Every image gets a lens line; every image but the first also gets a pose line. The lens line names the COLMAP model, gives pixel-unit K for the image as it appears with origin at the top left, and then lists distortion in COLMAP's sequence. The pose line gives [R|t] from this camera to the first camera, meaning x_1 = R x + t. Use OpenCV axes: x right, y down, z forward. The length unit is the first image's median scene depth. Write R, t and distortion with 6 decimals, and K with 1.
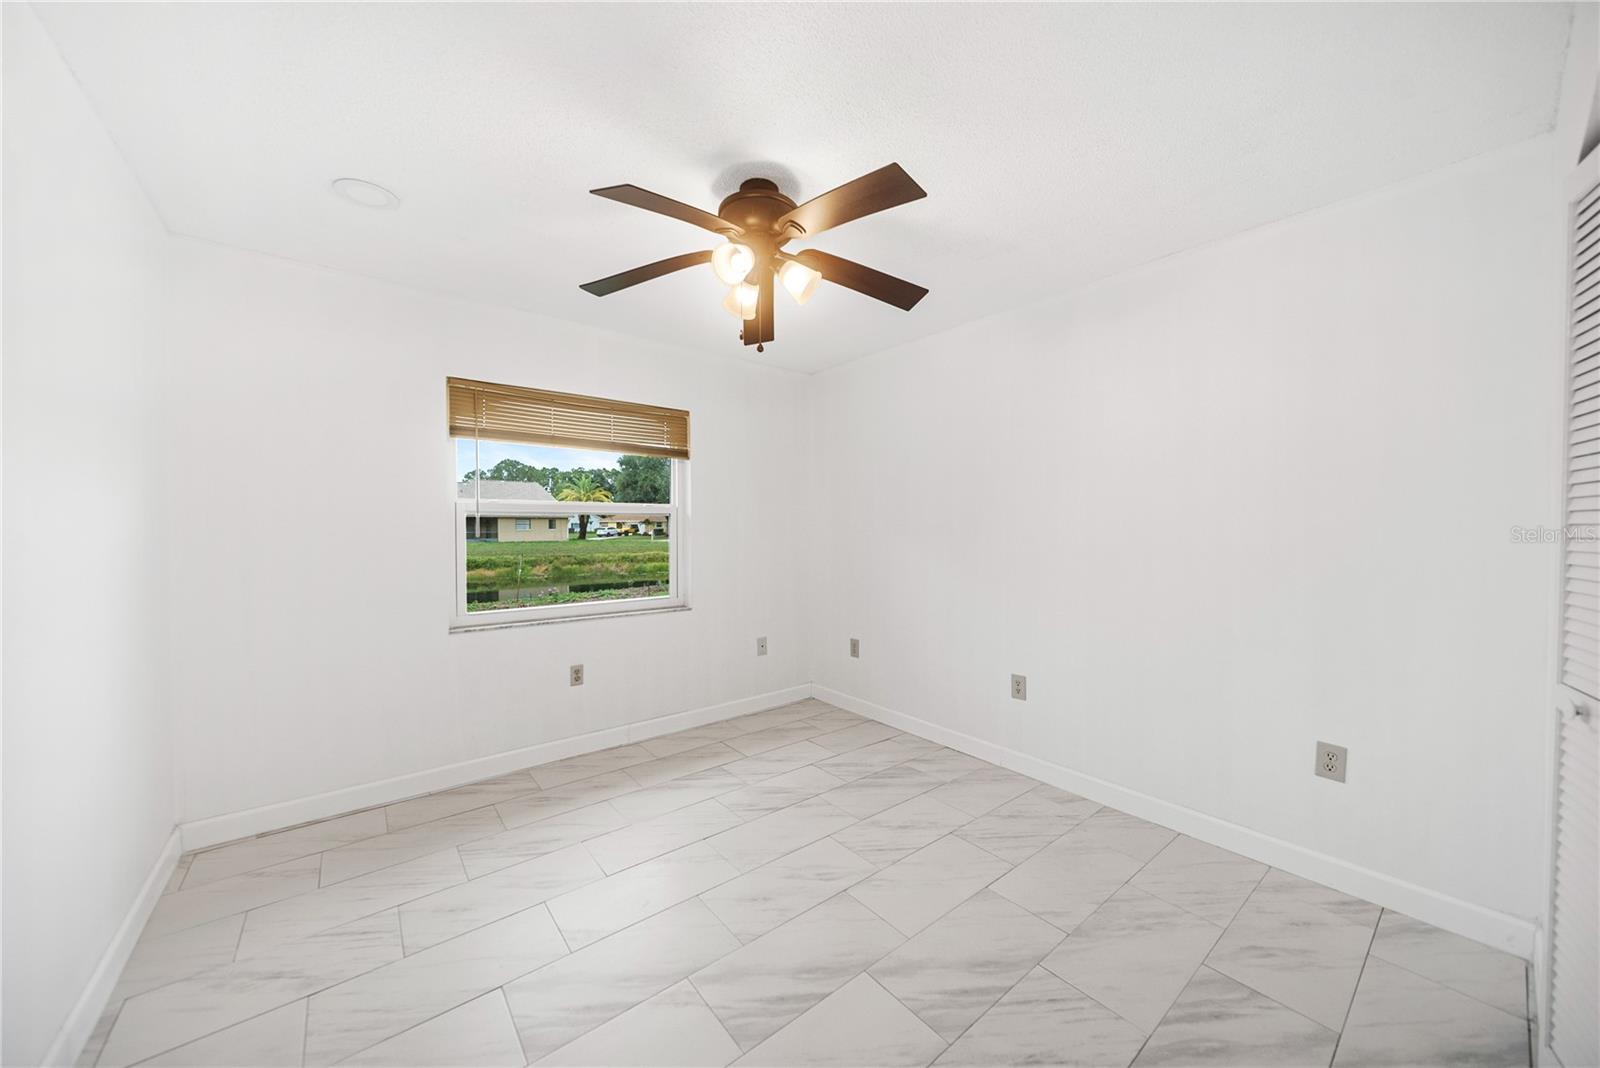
lens RADIAL K [[567.3, 0, 800.7], [0, 567.3, 533.8], [0, 0, 1]] dist [-0.002649, -0.000058]
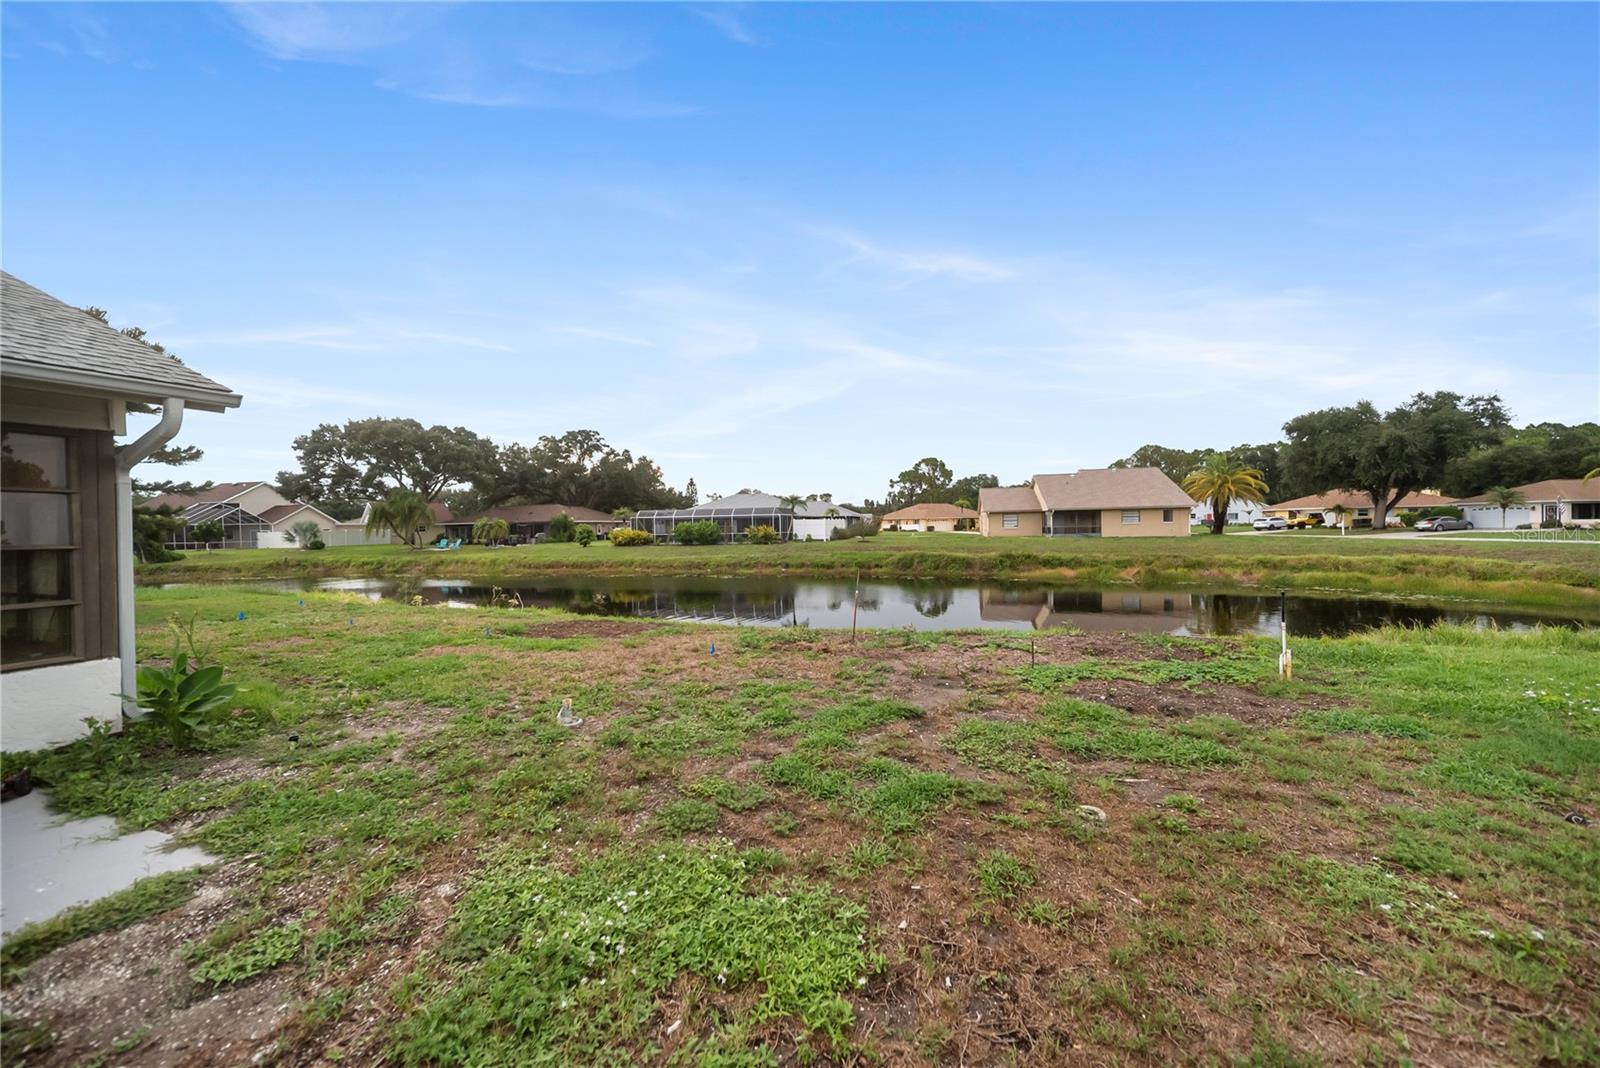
lens RADIAL K [[567.3, 0, 798.8], [0, 567.3, 530.0], [0, 0, 1]] dist [-0.002649, -0.000058]
pose [[0.489181, 0.001295, -0.872181, 0.017727], [0.005441, 0.999975, 0.004536, -0.003310], [0.872165, -0.006964, 0.489162, 0.131941]]
